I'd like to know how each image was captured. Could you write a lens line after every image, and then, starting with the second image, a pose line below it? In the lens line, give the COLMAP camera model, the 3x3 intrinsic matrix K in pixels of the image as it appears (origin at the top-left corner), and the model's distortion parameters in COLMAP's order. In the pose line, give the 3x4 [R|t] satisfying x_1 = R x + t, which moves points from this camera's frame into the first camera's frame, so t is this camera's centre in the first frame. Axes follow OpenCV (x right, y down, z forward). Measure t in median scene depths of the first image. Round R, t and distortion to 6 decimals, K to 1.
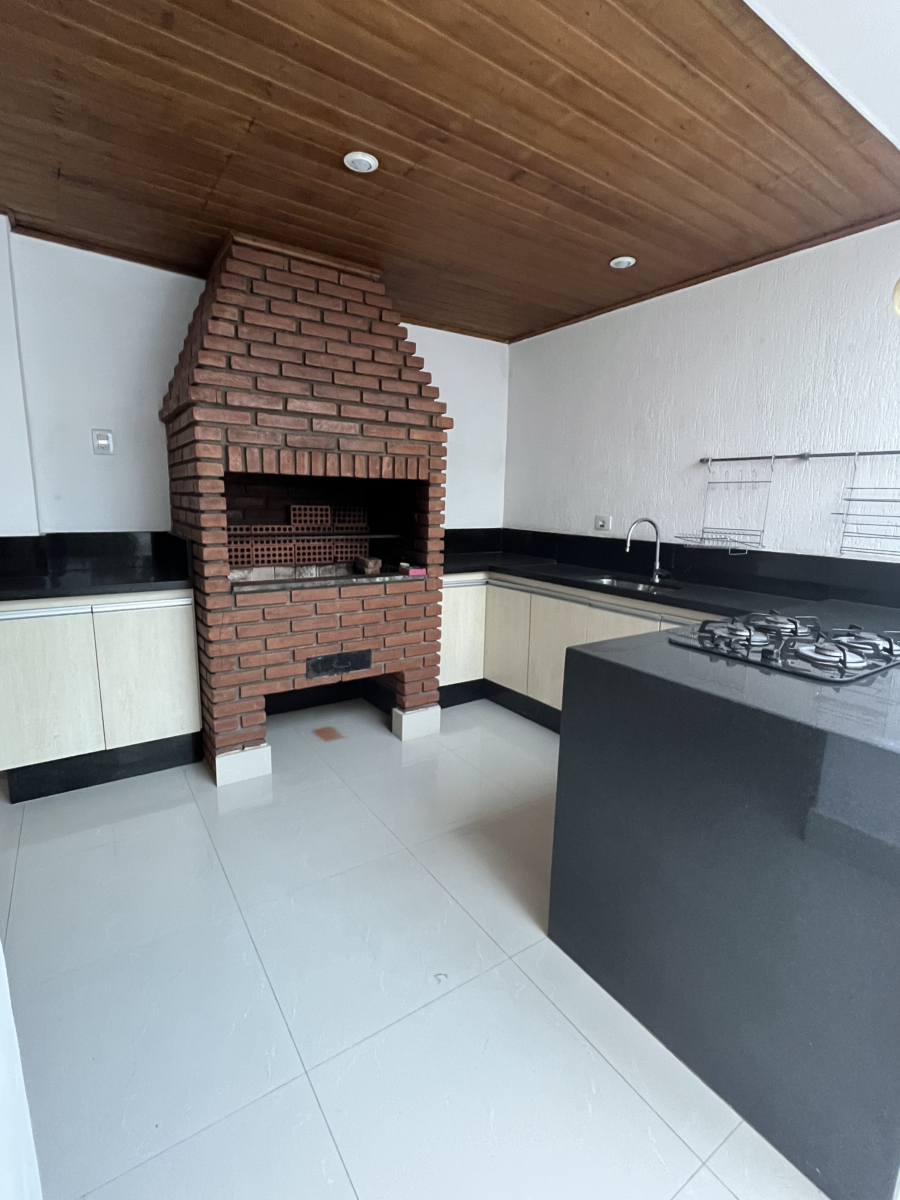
lens RADIAL K [[560.8, 0, 456.1], [0, 560.8, 602.2], [0, 0, 1]] dist [-0.009192, 0.004107]
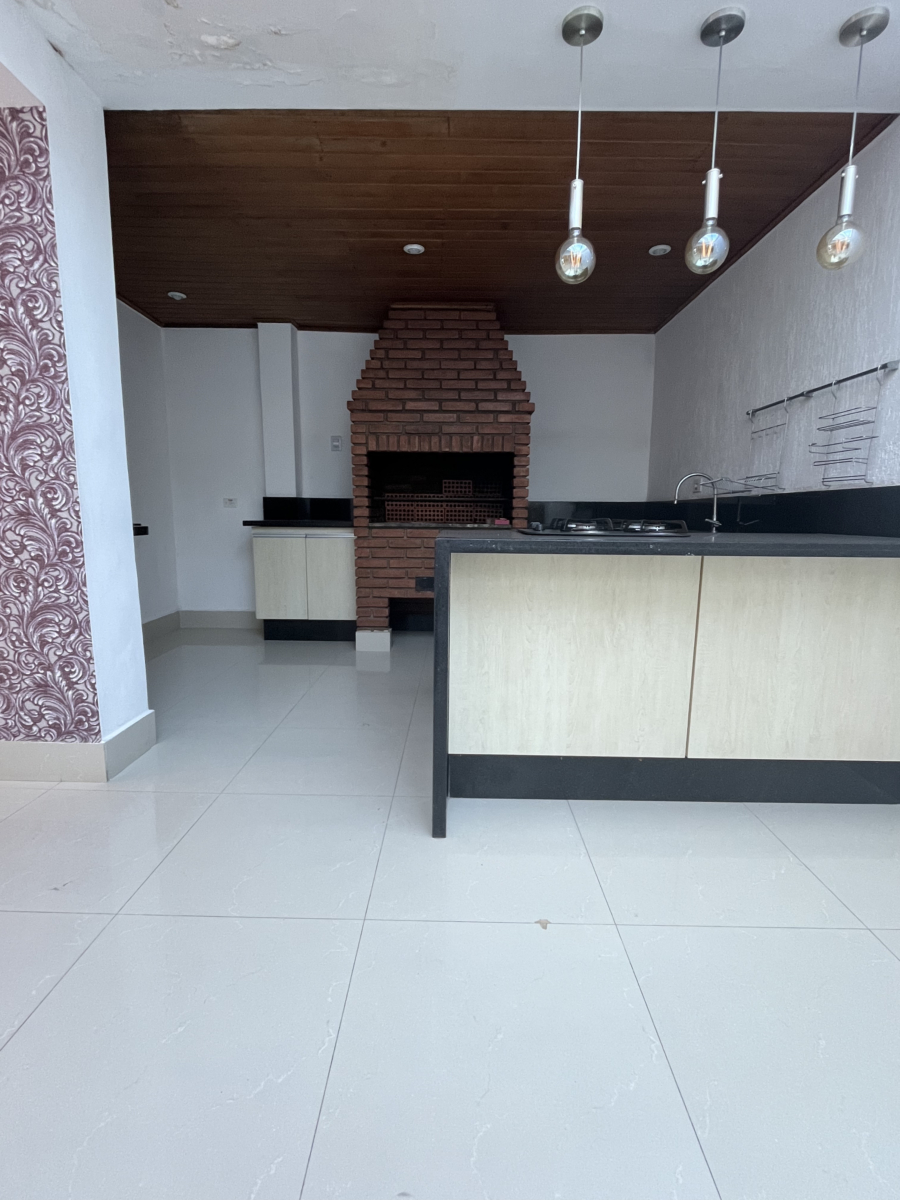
lens RADIAL K [[560.8, 0, 451.3], [0, 560.8, 603.5], [0, 0, 1]] dist [-0.009192, 0.004107]
pose [[0.821905, 0.073967, -0.564802, 0.653326], [-0.093257, 0.995628, -0.005321, 0.170995], [0.561939, 0.057045, 0.825209, -0.160966]]
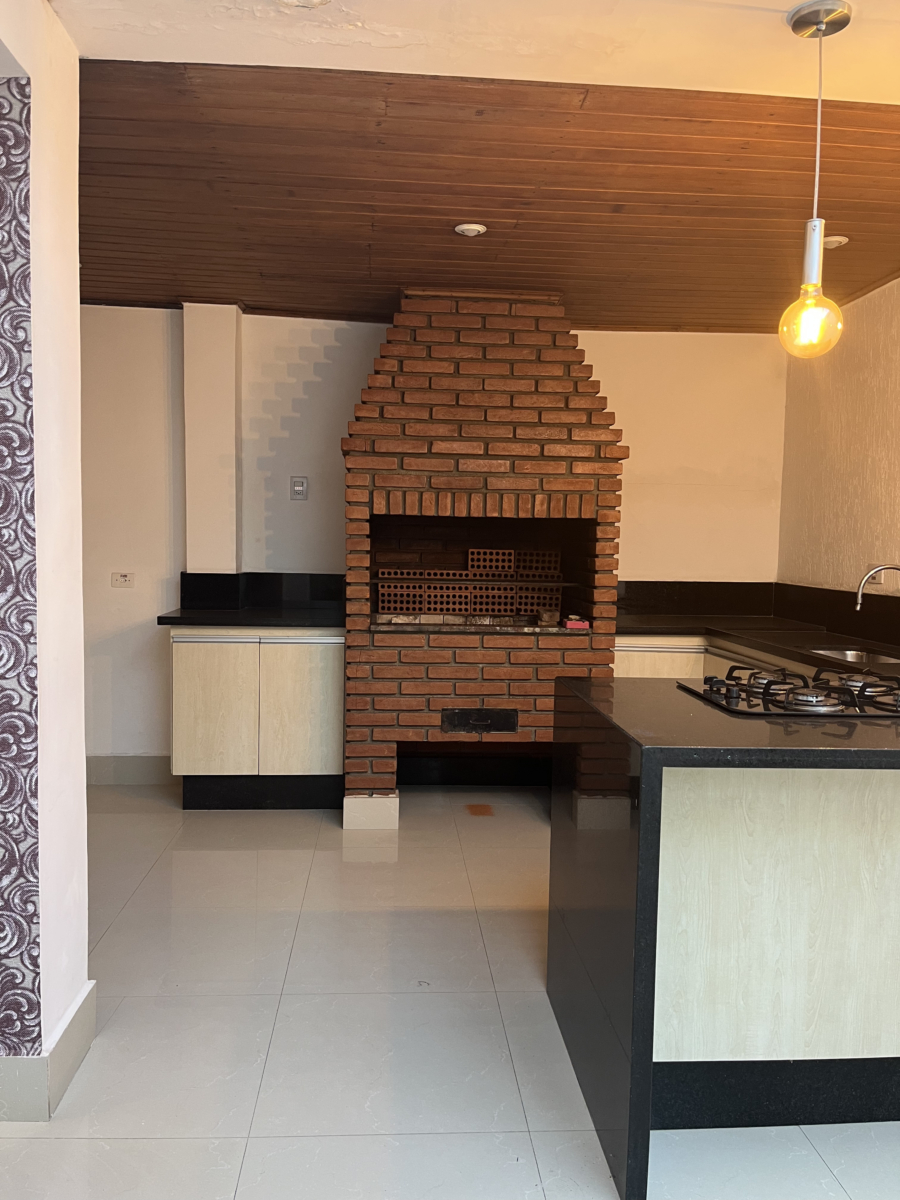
lens RADIAL K [[908.7, 0, 445.2], [0, 908.7, 610.4], [0, 0, 1]] dist [0.058604, -0.067218]
pose [[0.863013, 0.032324, -0.504146, 0.499637], [-0.091046, 0.991562, -0.092279, 0.077533], [0.496909, 0.125538, 0.858674, -0.319843]]
